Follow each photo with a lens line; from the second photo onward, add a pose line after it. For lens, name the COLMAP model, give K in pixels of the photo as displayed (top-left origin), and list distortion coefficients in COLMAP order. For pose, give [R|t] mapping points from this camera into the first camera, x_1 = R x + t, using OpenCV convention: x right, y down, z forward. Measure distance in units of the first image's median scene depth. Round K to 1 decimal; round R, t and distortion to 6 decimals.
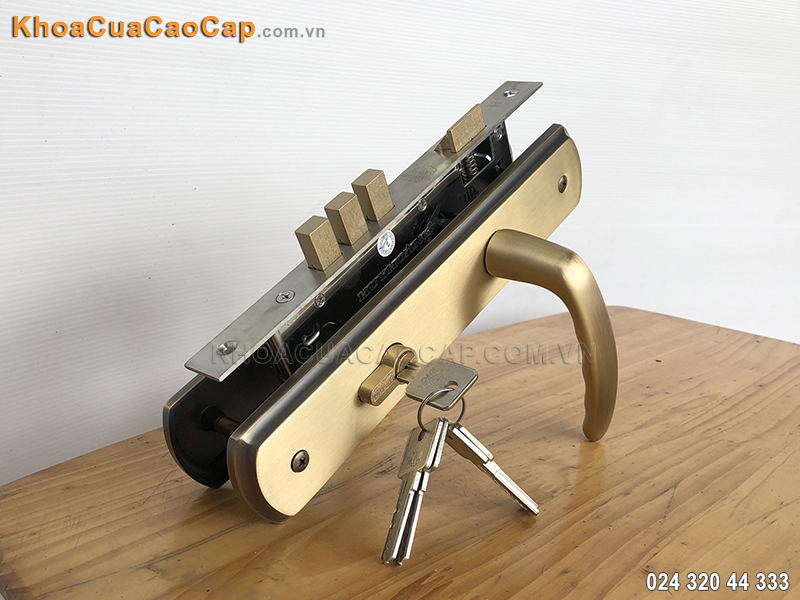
lens RADIAL K [[663.1, 0, 400.0], [0, 663.1, 300.0], [0, 0, 1]] dist [0.000262, -0.001499]
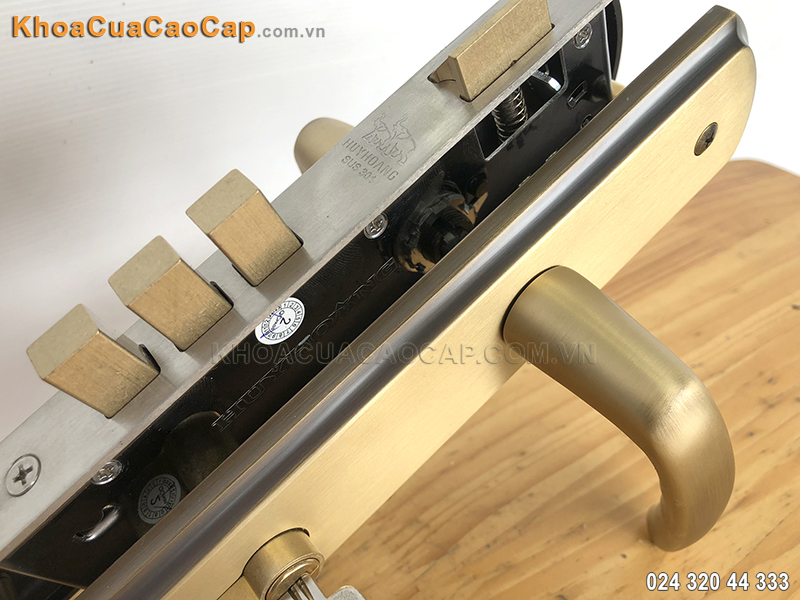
lens RADIAL K [[653.6, 0, 419.8], [0, 653.6, 299.9], [0, 0, 1]] dist [0.063570, 0.000017]
pose [[0.987911, 0.124441, -0.092444, 0.101952], [-0.082448, 0.926773, 0.366462, -0.238674], [0.131277, -0.354410, 0.925829, 0.500031]]
